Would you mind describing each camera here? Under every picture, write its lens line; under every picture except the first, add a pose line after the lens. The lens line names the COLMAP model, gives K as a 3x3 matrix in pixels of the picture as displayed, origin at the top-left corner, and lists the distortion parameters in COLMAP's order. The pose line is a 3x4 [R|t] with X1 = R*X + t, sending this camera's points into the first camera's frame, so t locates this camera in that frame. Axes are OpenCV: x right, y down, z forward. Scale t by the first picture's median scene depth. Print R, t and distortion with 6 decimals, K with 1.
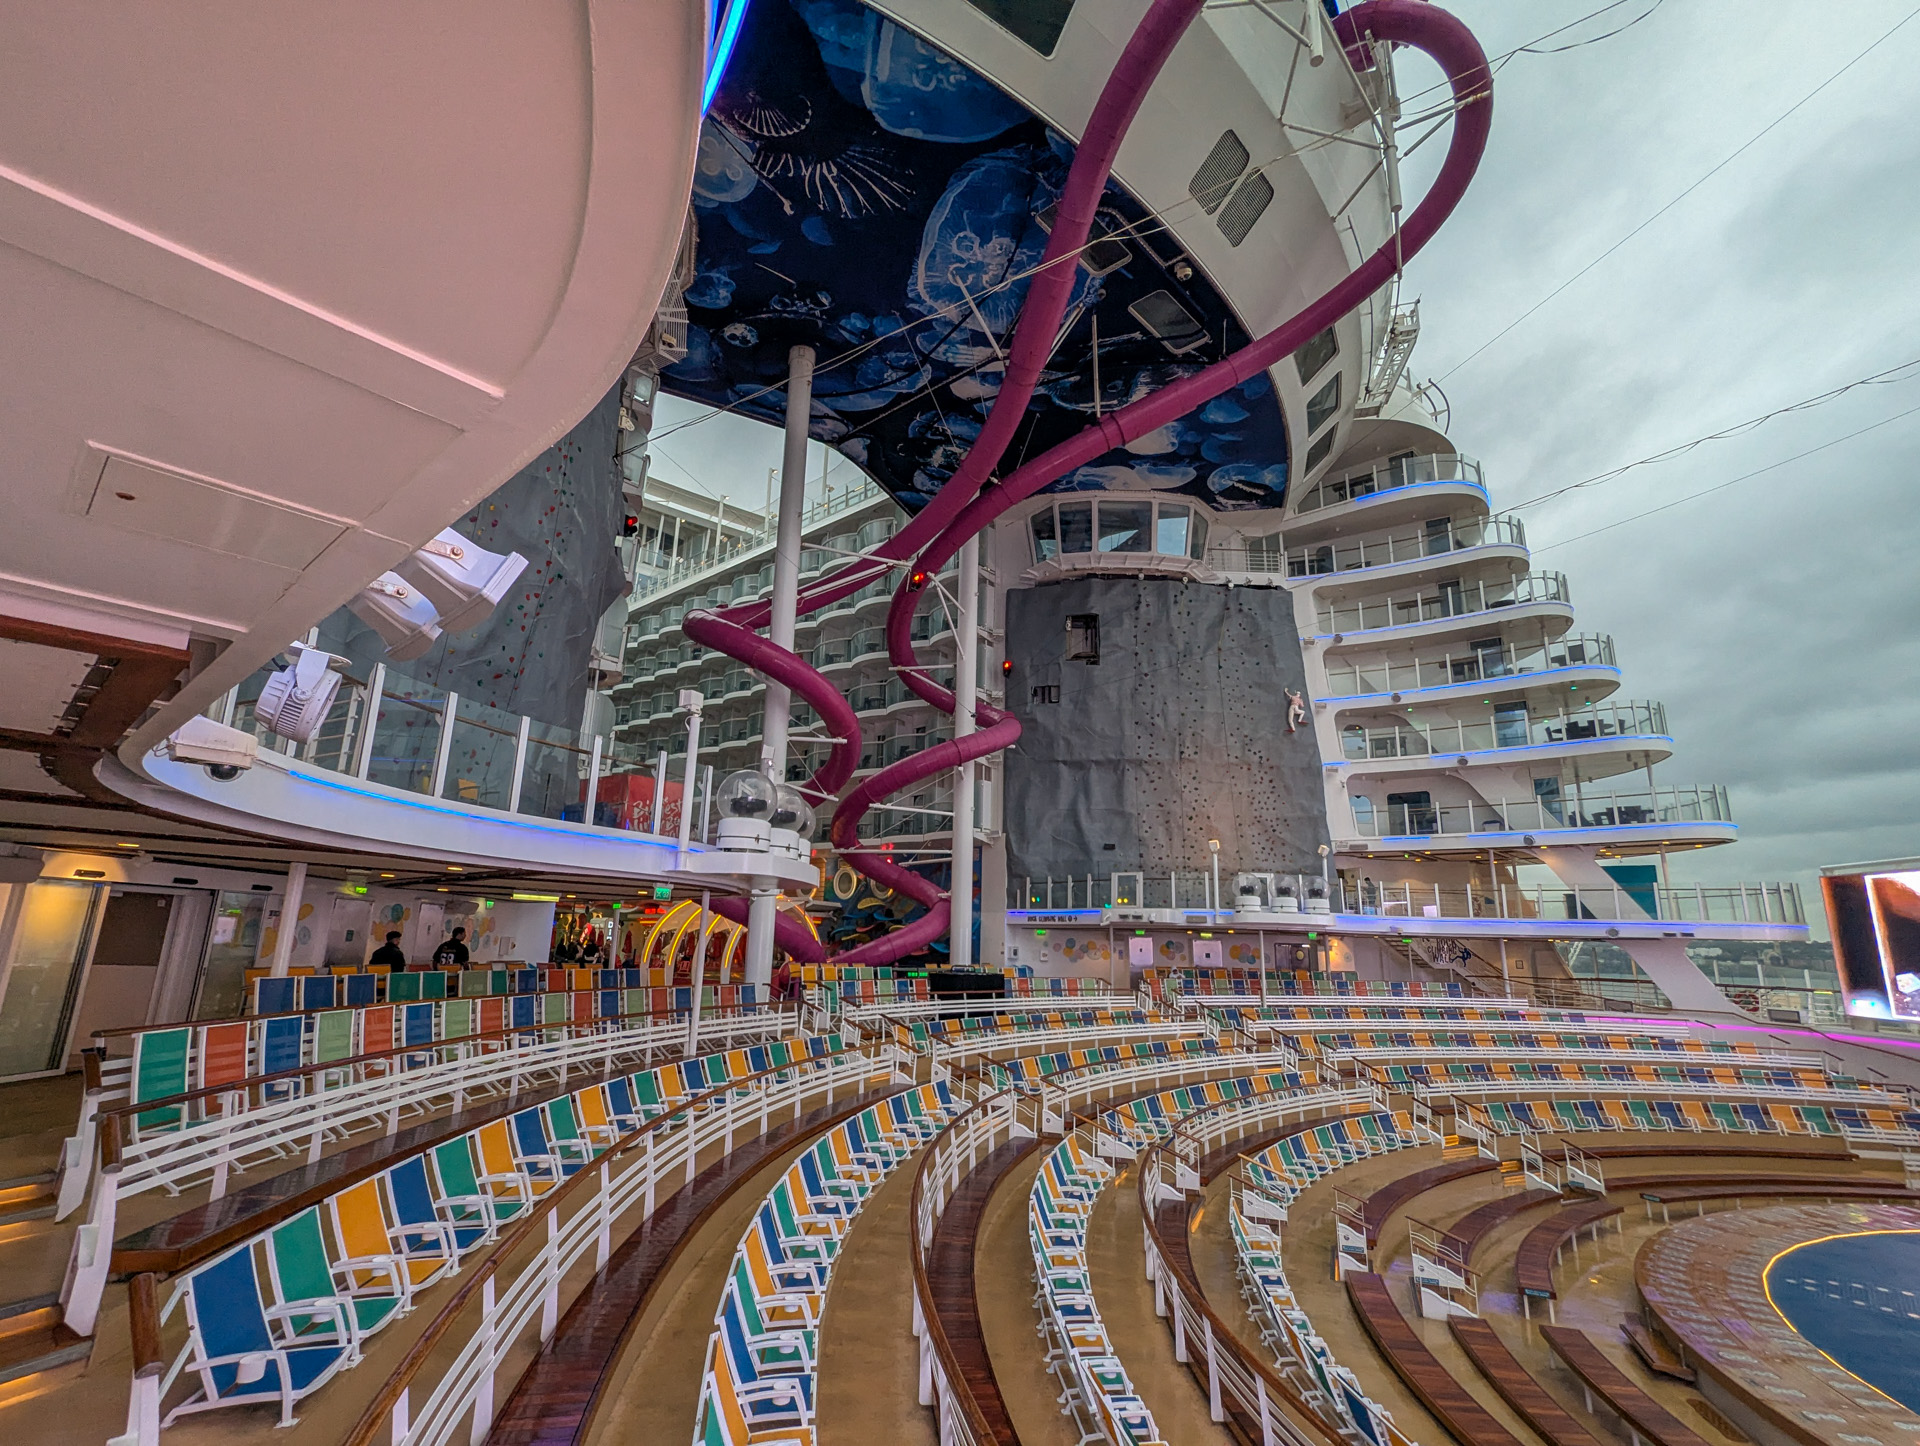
lens RADIAL K [[916.5, 0, 958.9], [0, 916.5, 721.8], [0, 0, 1]] dist [0.001071, 0.001766]
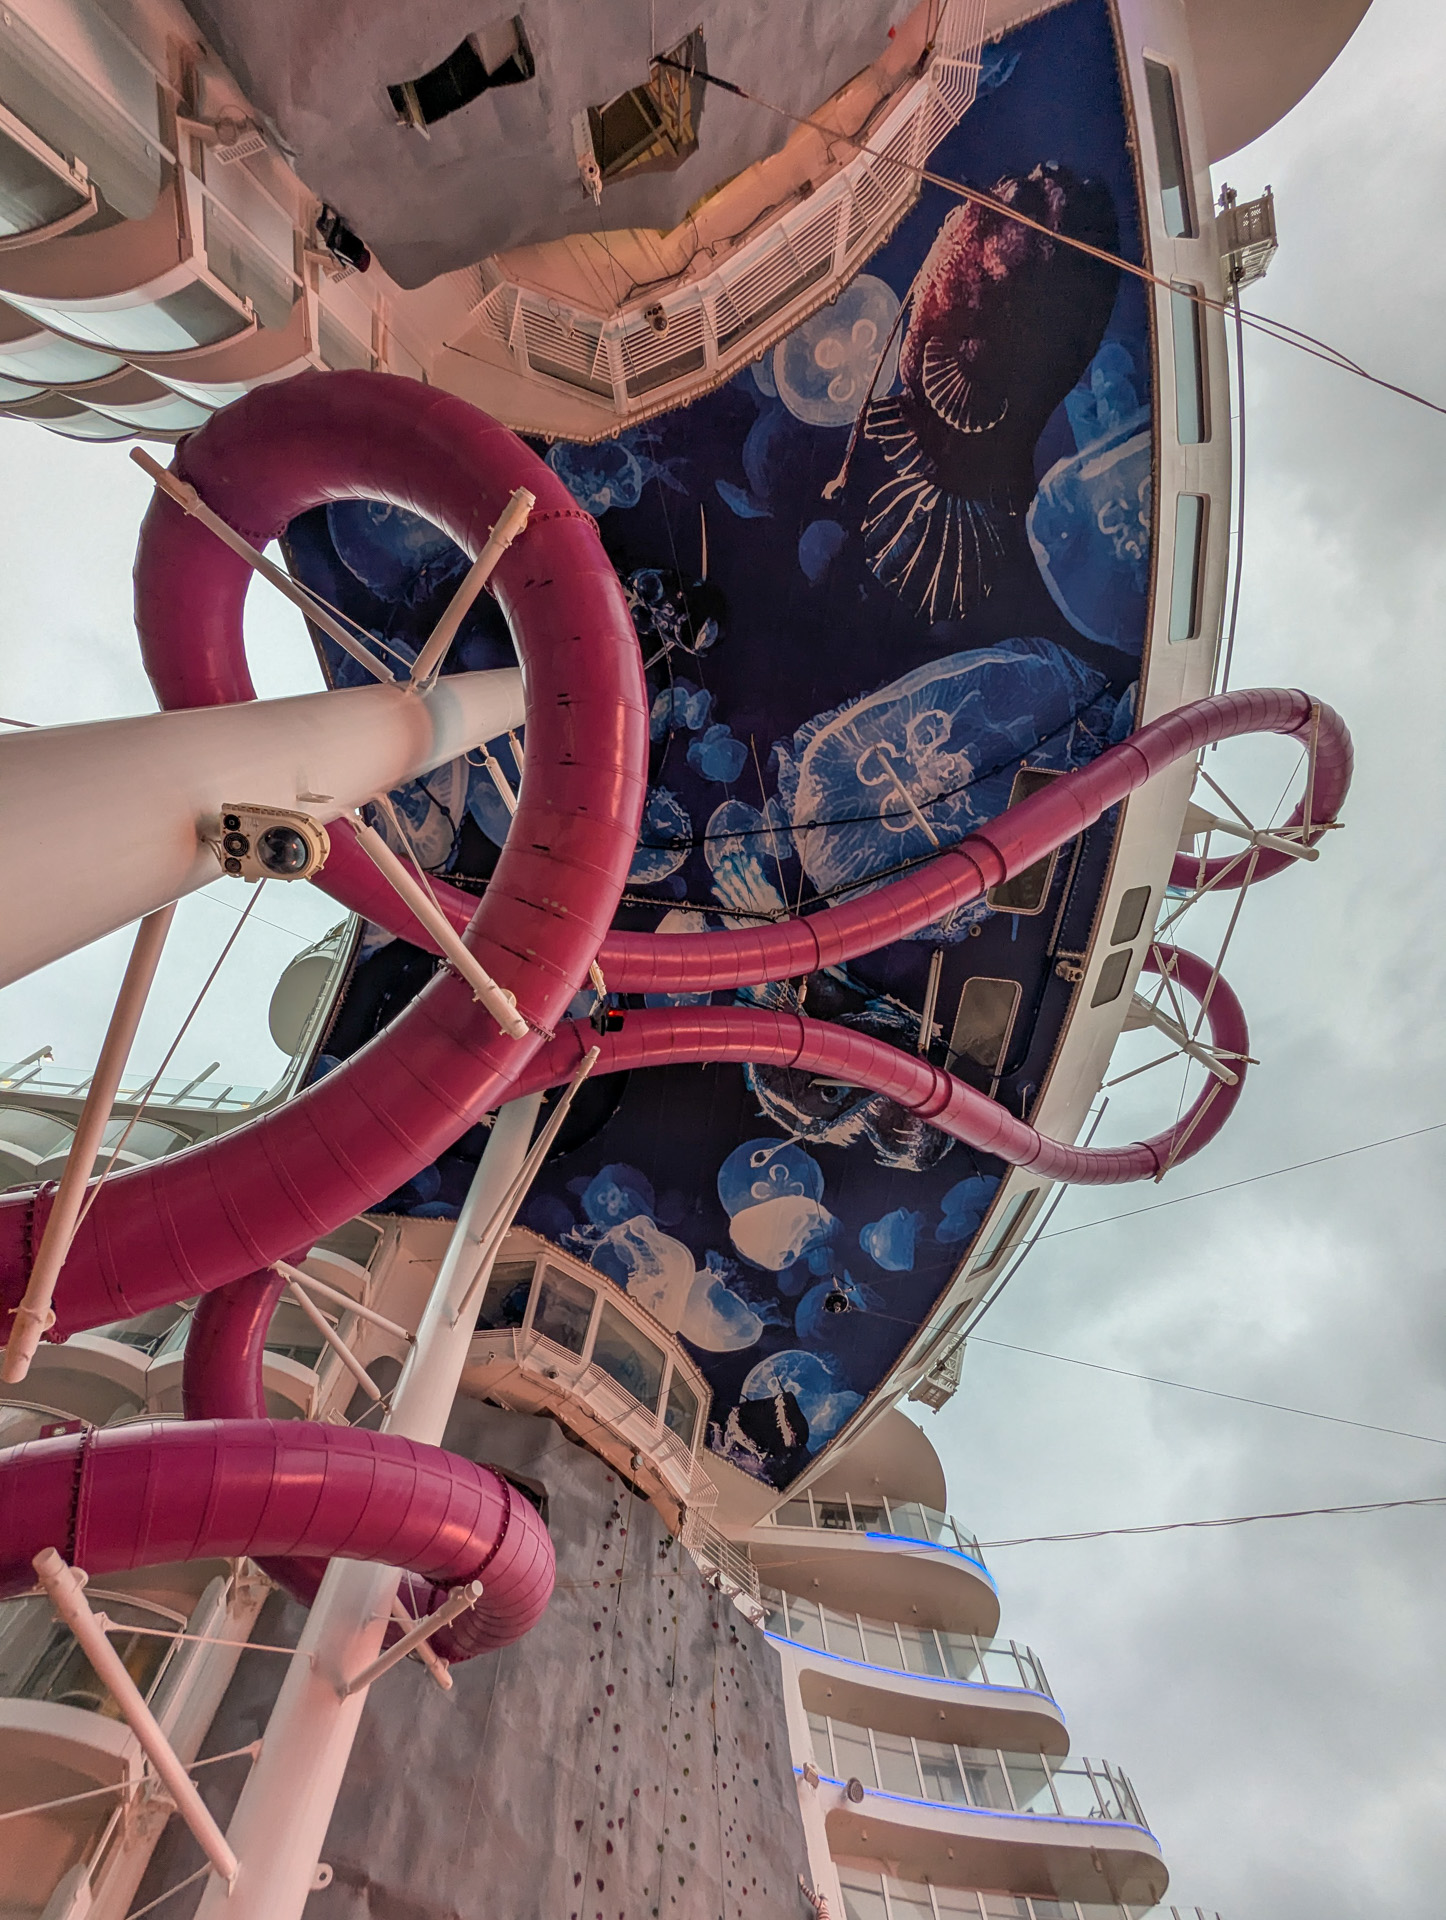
lens RADIAL K [[916.5, 0, 713.1], [0, 916.5, 960.2], [0, 0, 1]] dist [0.001071, 0.001766]
pose [[0.638057, 0.710301, 0.297247, -0.202808], [-0.132675, 0.481686, -0.866242, 0.233844], [-0.758472, 0.513275, 0.401582, 1.005595]]
